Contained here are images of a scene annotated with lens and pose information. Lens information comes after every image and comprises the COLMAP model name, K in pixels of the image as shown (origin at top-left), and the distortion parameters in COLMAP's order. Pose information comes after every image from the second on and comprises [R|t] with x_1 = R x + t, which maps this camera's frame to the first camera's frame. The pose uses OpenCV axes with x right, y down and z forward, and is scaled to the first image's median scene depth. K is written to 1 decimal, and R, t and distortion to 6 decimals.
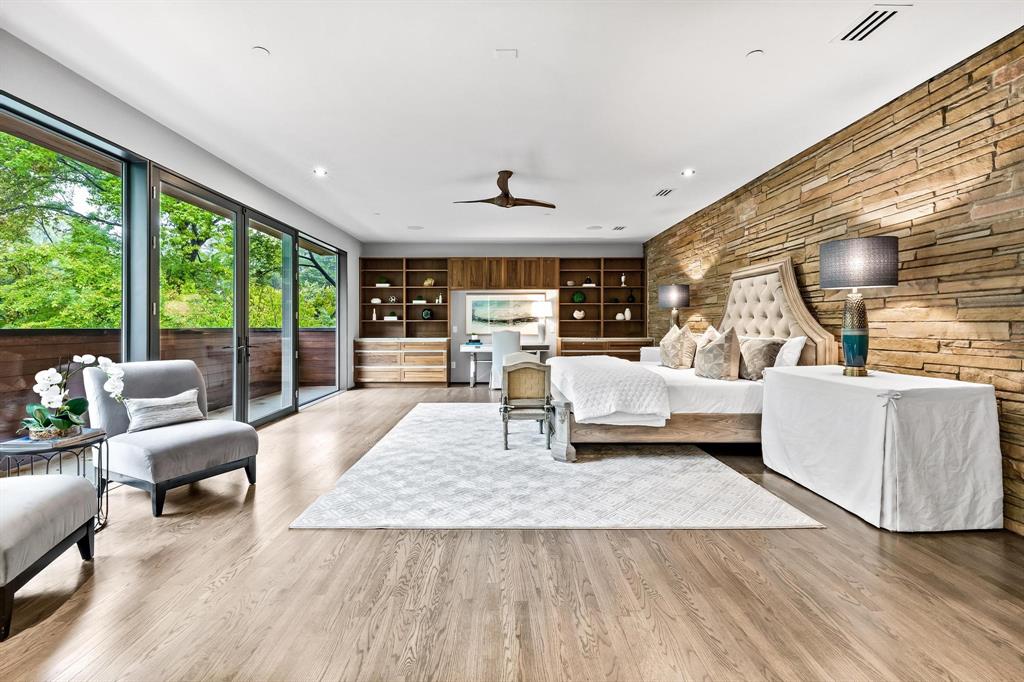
lens RADIAL K [[437.7, 0, 508.4], [0, 437.7, 326.5], [0, 0, 1]] dist [-0.000810, -0.000110]
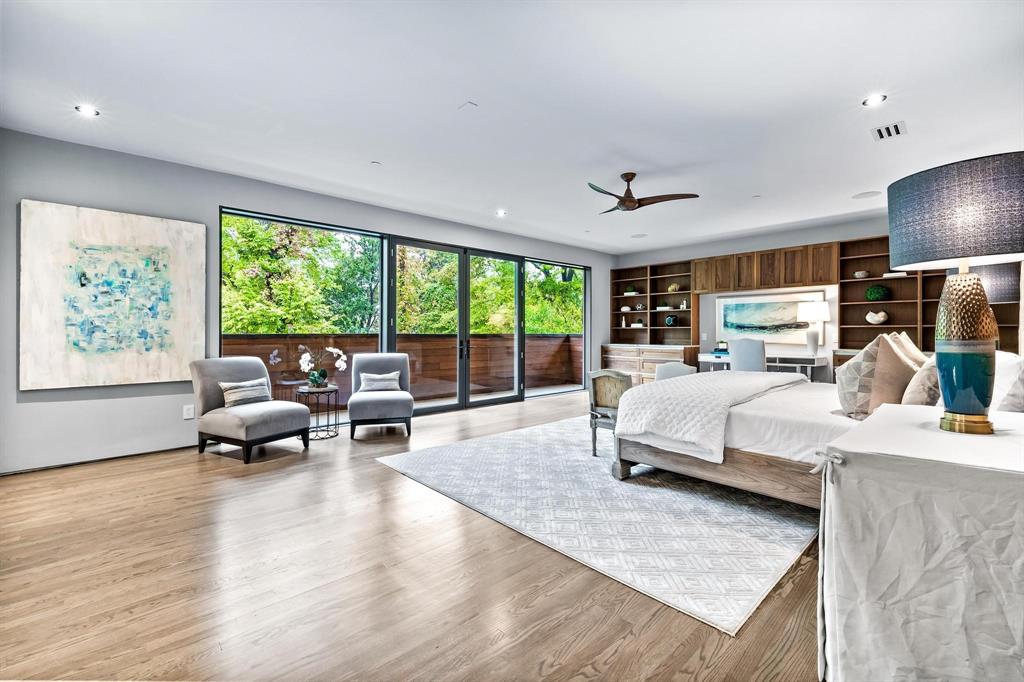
lens RADIAL K [[437.7, 0, 508.4], [0, 437.7, 326.5], [0, 0, 1]] dist [-0.000810, -0.000110]
pose [[0.664774, -0.007645, -0.747006, 0.301172], [-0.003781, 0.999900, -0.013598, -0.000899], [0.747035, 0.011864, 0.664679, 0.088714]]
